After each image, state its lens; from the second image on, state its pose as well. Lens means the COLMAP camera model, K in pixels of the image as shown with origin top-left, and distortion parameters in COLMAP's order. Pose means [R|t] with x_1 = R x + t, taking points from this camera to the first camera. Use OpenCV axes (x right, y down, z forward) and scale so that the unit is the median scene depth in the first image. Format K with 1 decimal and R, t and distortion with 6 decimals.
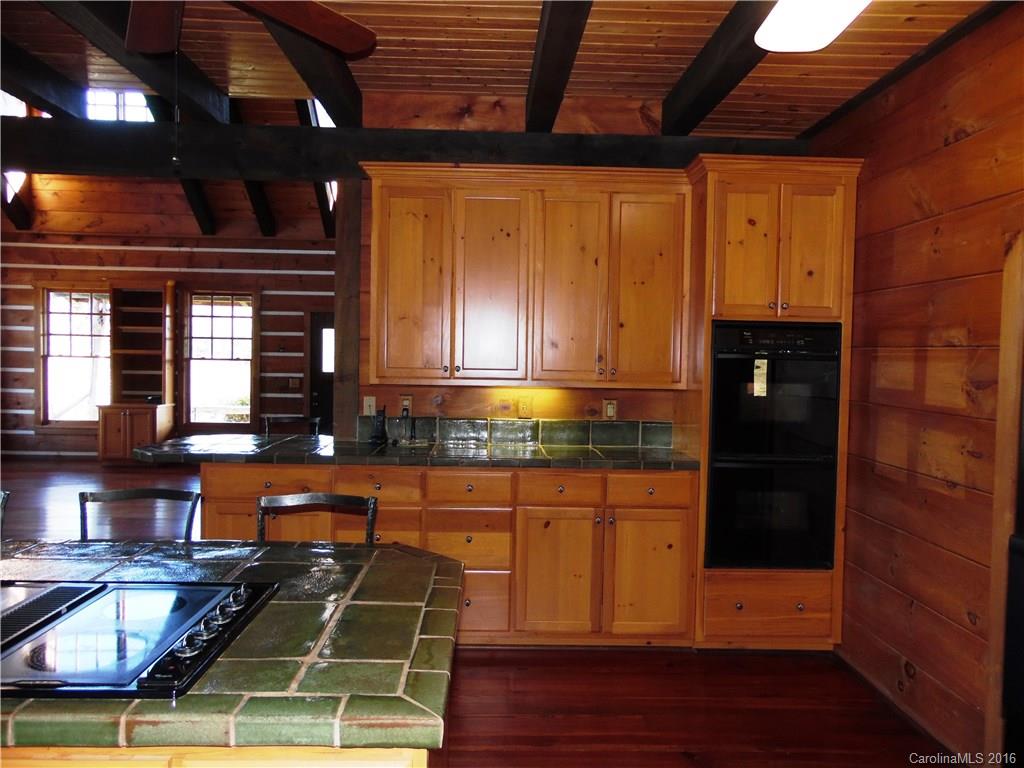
lens RADIAL K [[769.6, 0, 513.4], [0, 769.6, 385.8], [0, 0, 1]] dist [-0.025650, 0.047666]
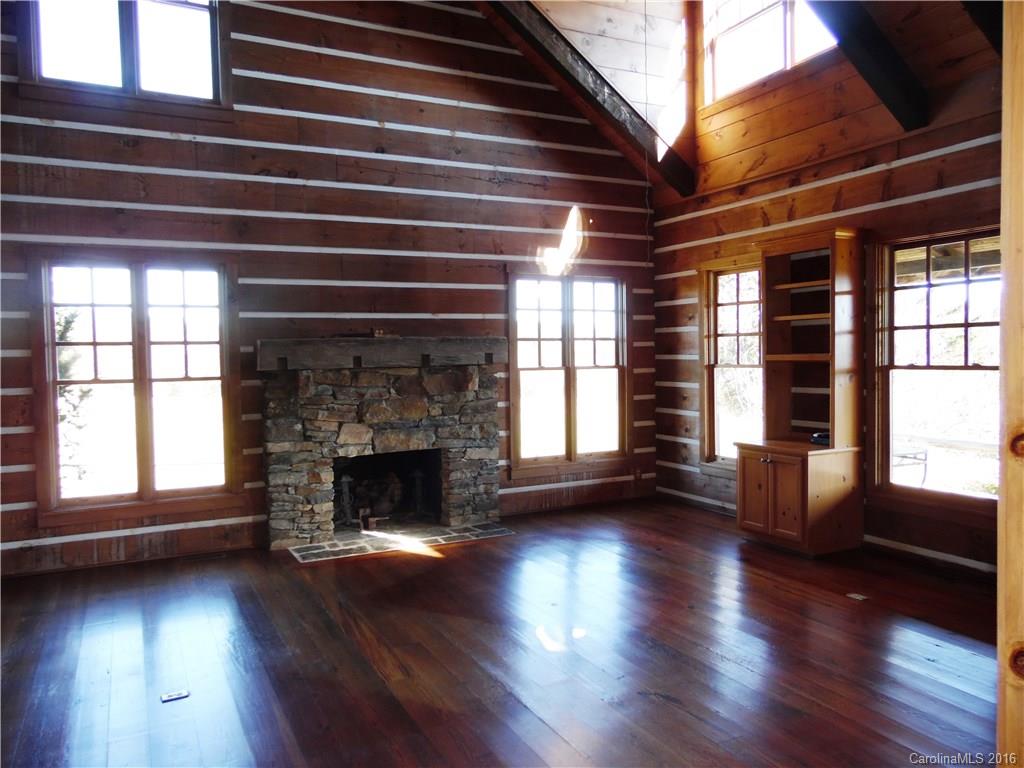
lens RADIAL K [[769.6, 0, 502.5], [0, 769.6, 390.2], [0, 0, 1]] dist [-0.025650, 0.047666]
pose [[0.410610, 0.013842, -0.911706, -0.035026], [-0.008750, 0.999899, 0.011240, -0.022593], [0.911769, 0.003363, 0.410689, 0.529467]]
